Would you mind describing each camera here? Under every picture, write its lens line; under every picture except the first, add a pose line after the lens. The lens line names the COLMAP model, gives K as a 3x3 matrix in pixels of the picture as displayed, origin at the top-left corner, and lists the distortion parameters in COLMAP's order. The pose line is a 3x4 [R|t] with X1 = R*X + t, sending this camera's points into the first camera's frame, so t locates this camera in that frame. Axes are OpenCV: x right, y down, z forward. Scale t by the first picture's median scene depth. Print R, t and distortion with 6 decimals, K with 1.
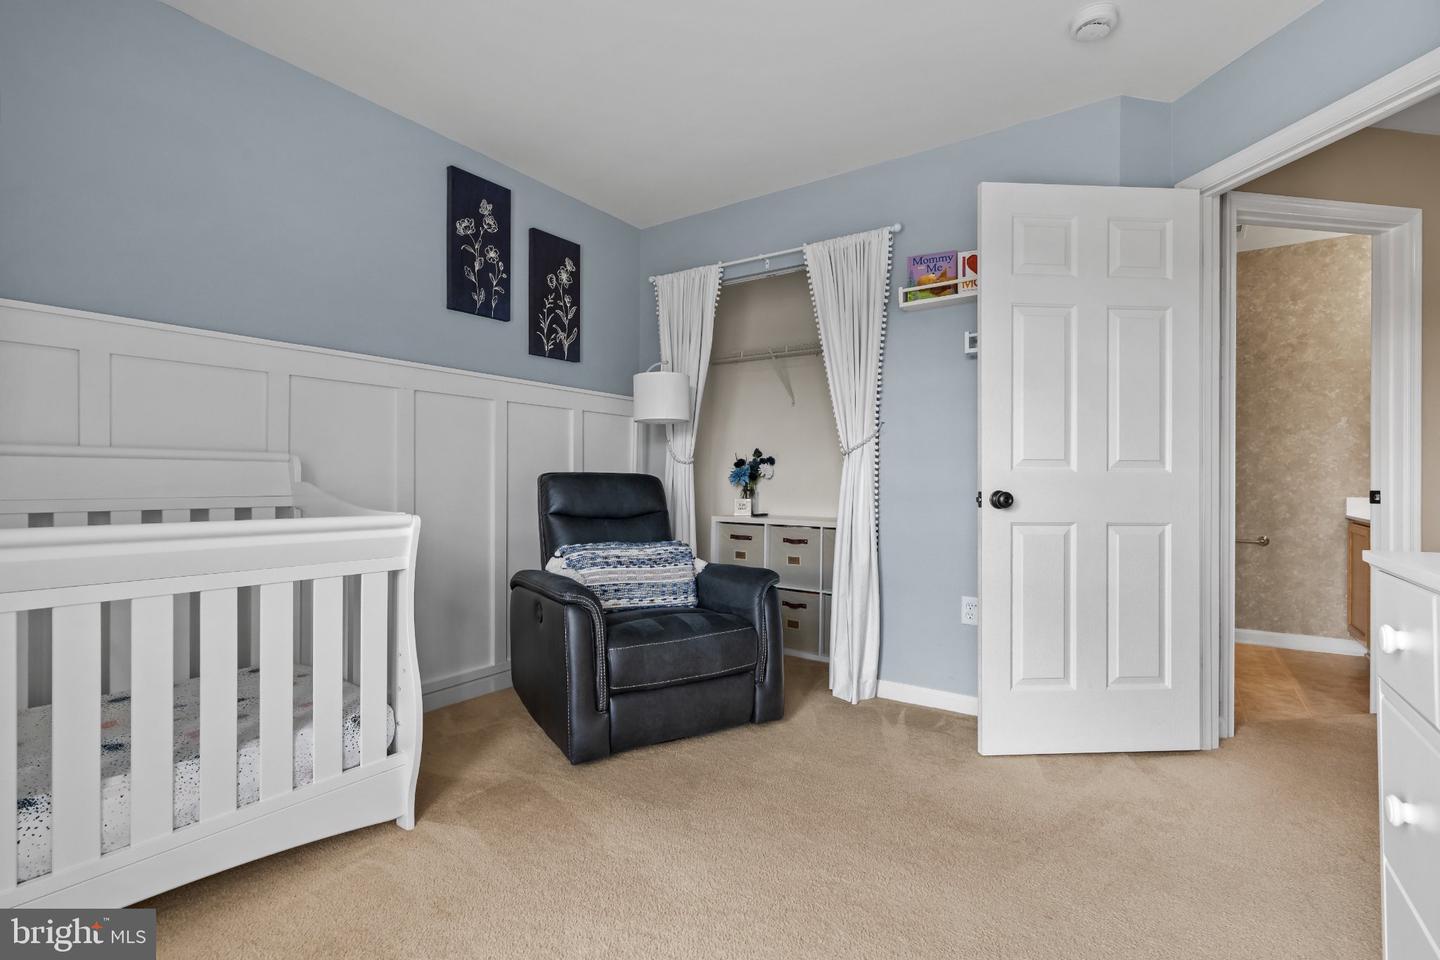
lens RADIAL K [[648.8, 0, 719.5], [0, 648.8, 483.1], [0, 0, 1]] dist [-0.012488, 0.004605]
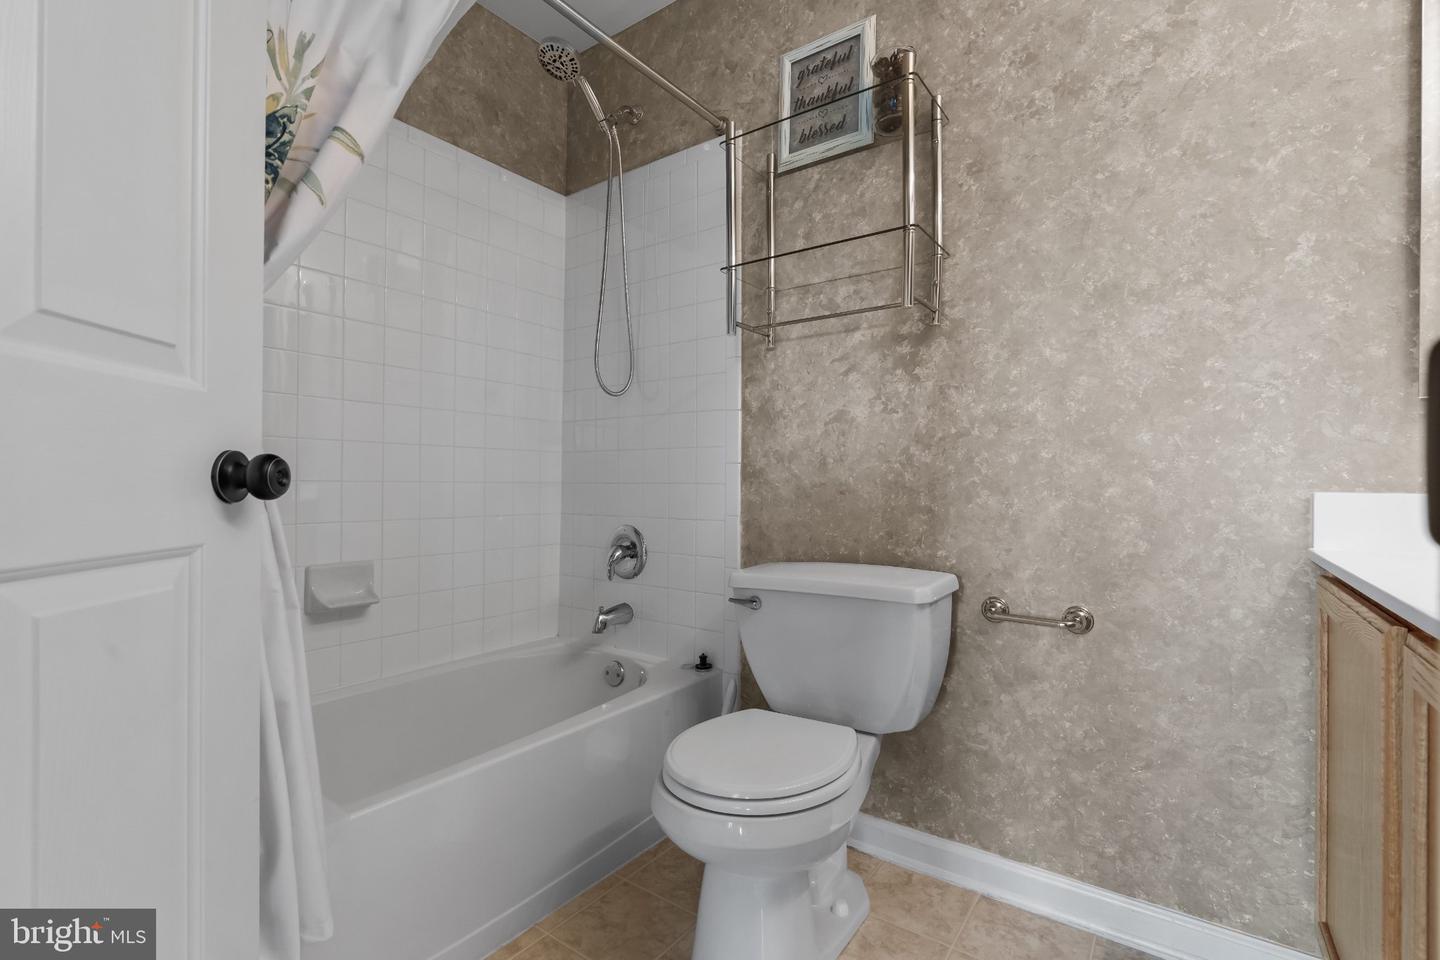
lens RADIAL K [[648.8, 0, 723.6], [0, 648.8, 482.0], [0, 0, 1]] dist [-0.012488, 0.004605]
pose [[0.999977, 0.000452, -0.006698, 0.672530], [-0.000457, 1.000000, -0.000782, 0.017134], [0.006698, 0.000785, 0.999977, 0.669158]]
